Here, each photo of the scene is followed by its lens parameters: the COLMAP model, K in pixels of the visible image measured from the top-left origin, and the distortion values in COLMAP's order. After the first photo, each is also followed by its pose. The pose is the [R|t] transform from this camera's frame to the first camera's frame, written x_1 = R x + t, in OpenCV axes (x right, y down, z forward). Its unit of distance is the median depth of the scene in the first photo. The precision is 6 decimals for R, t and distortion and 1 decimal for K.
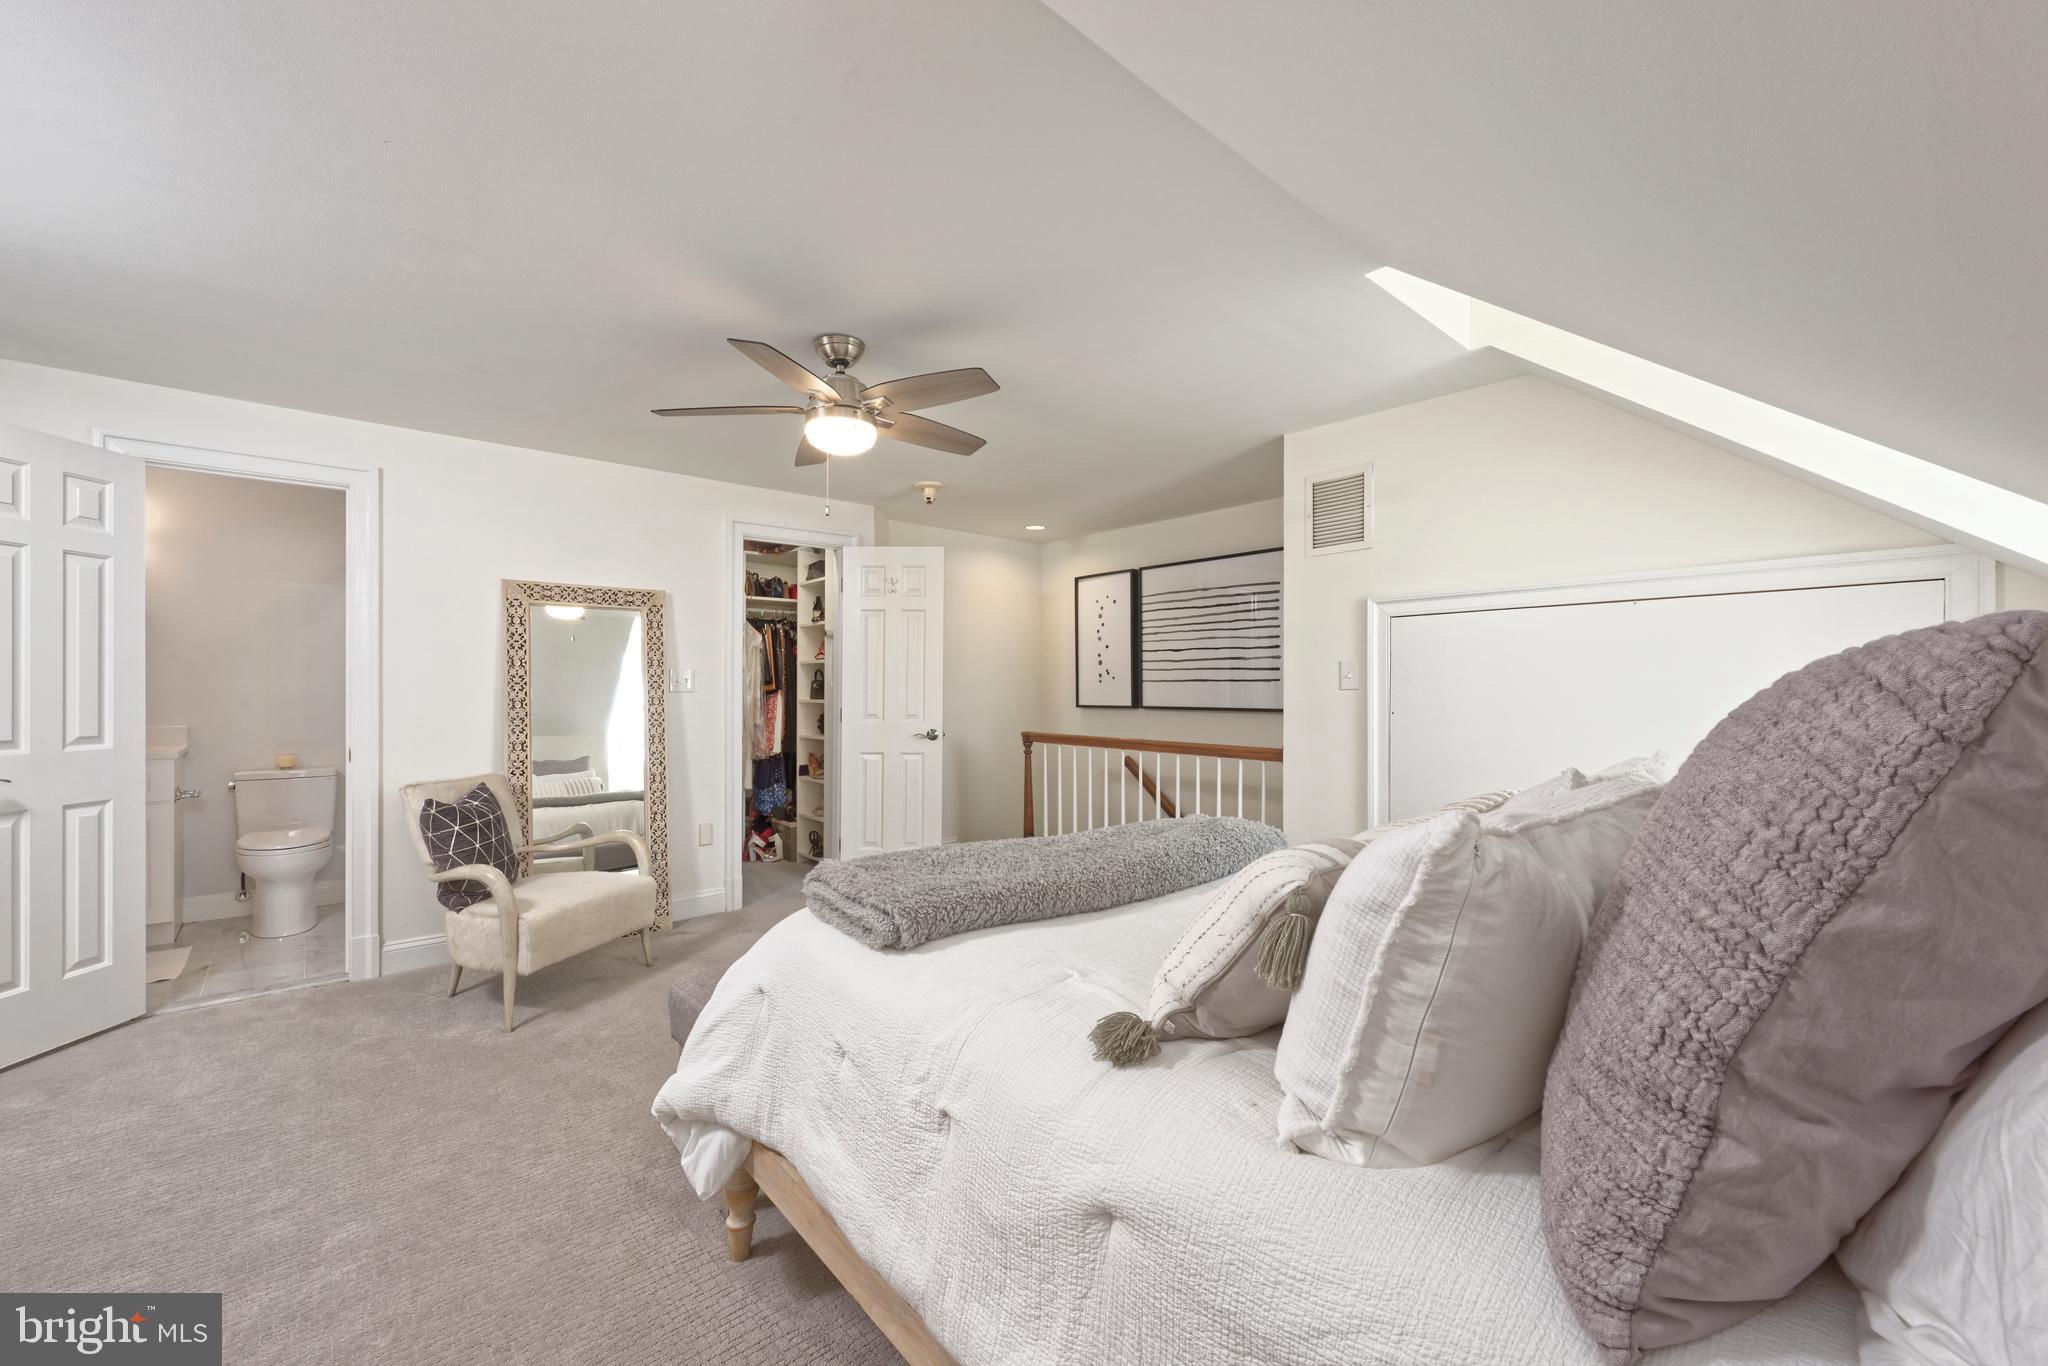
lens RADIAL K [[817.3, 0, 1024.0], [0, 817.3, 683.0], [0, 0, 1]] dist [-0.000416, -0.000050]
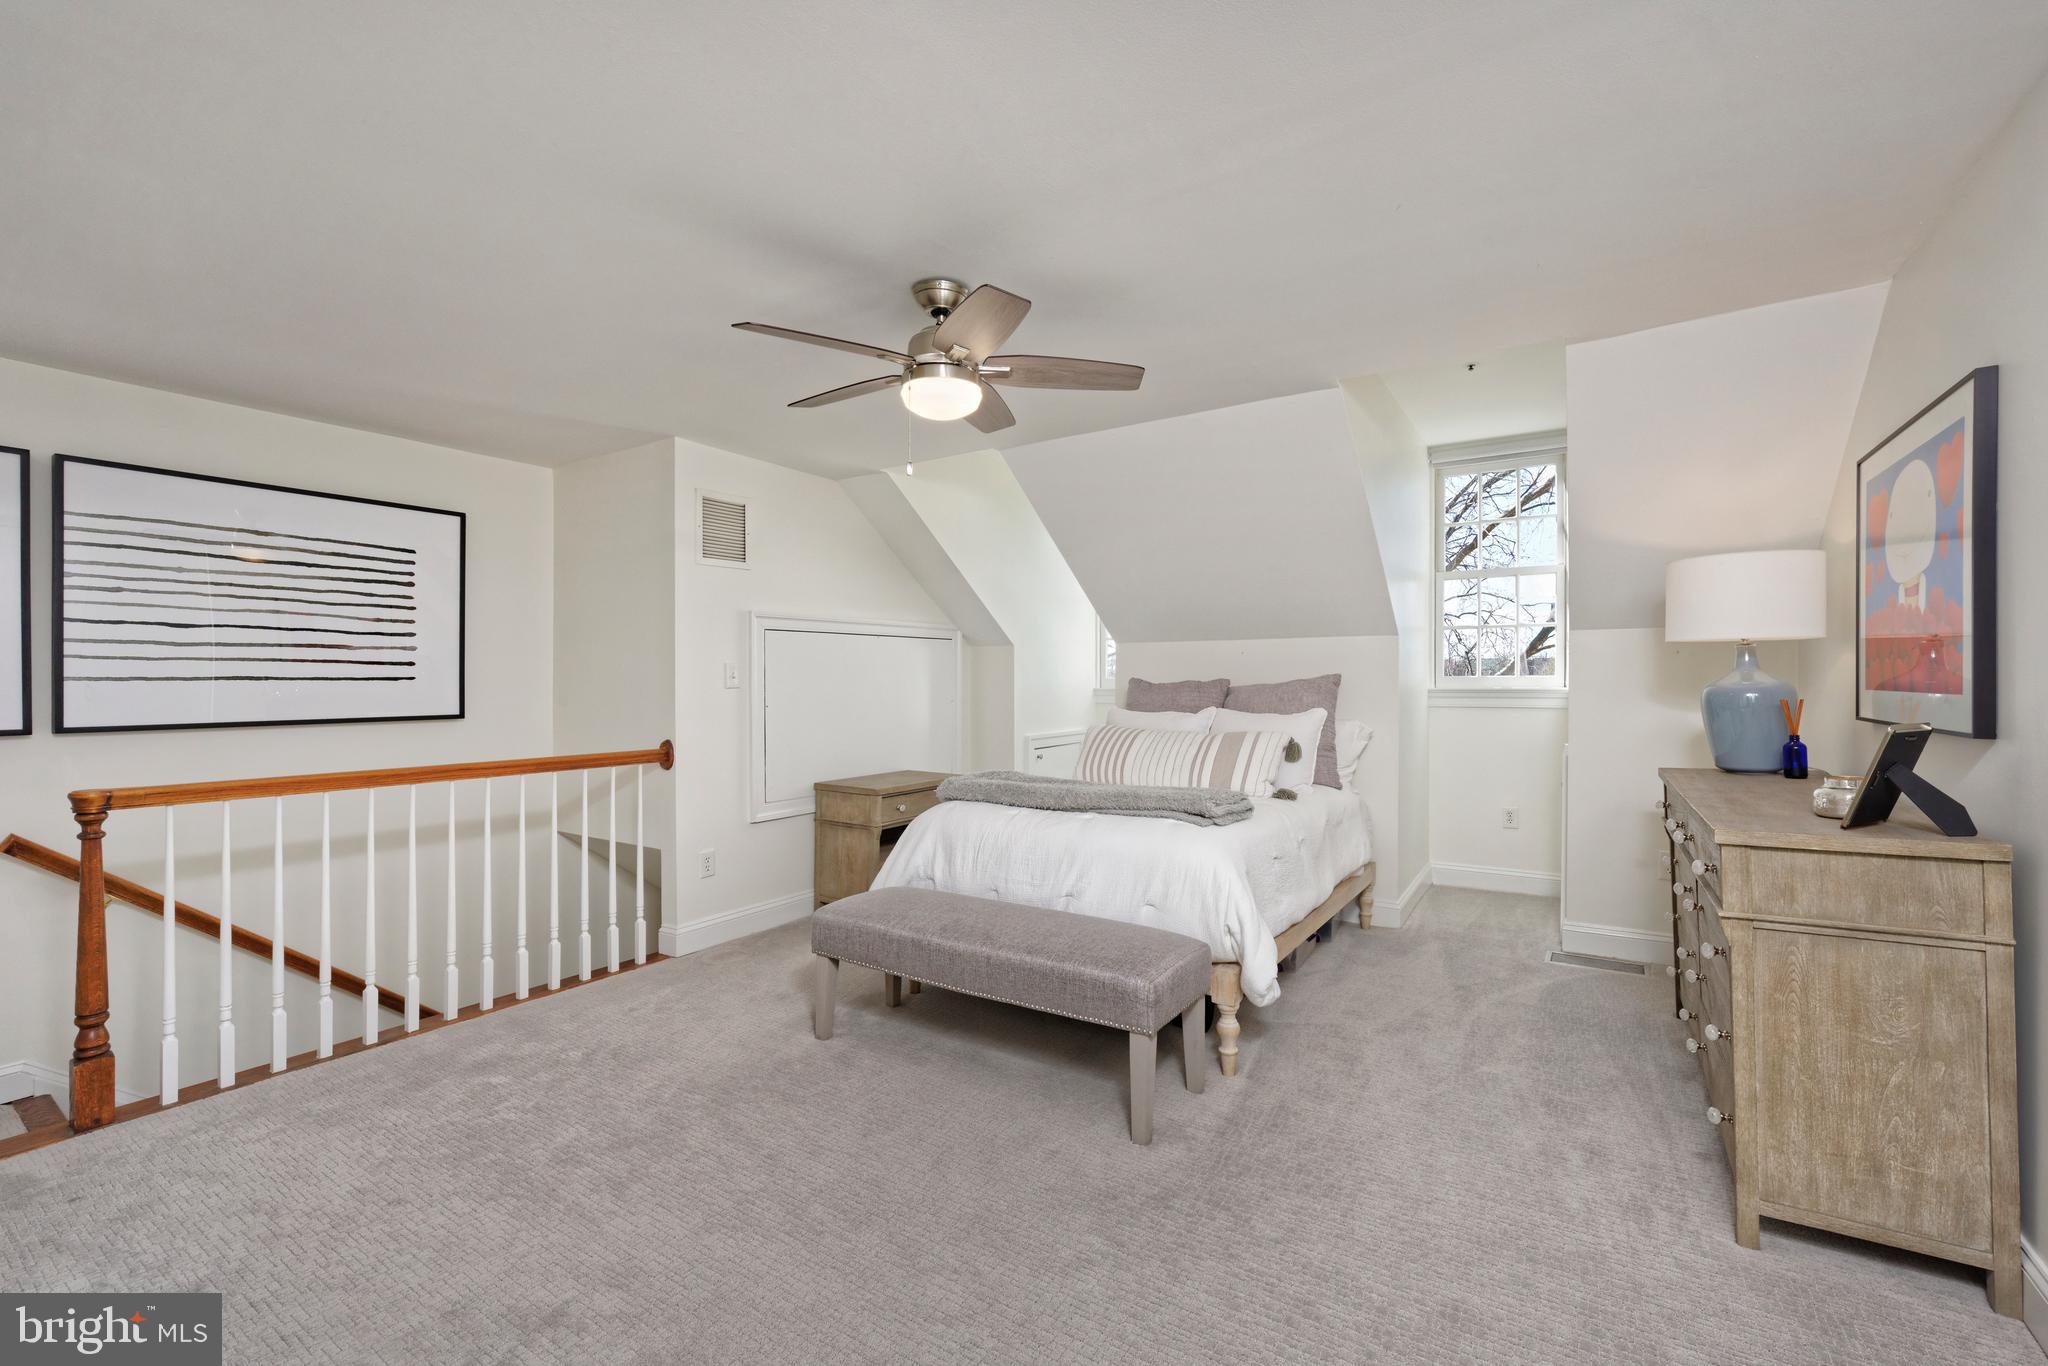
lens RADIAL K [[817.3, 0, 1024.0], [0, 817.3, 683.0], [0, 0, 1]] dist [-0.000416, -0.000050]
pose [[-0.260139, 0.000333, 0.965571, -0.675257], [-0.001393, 0.999999, -0.000721, 0.000607], [-0.965570, -0.001533, -0.260139, 0.750492]]
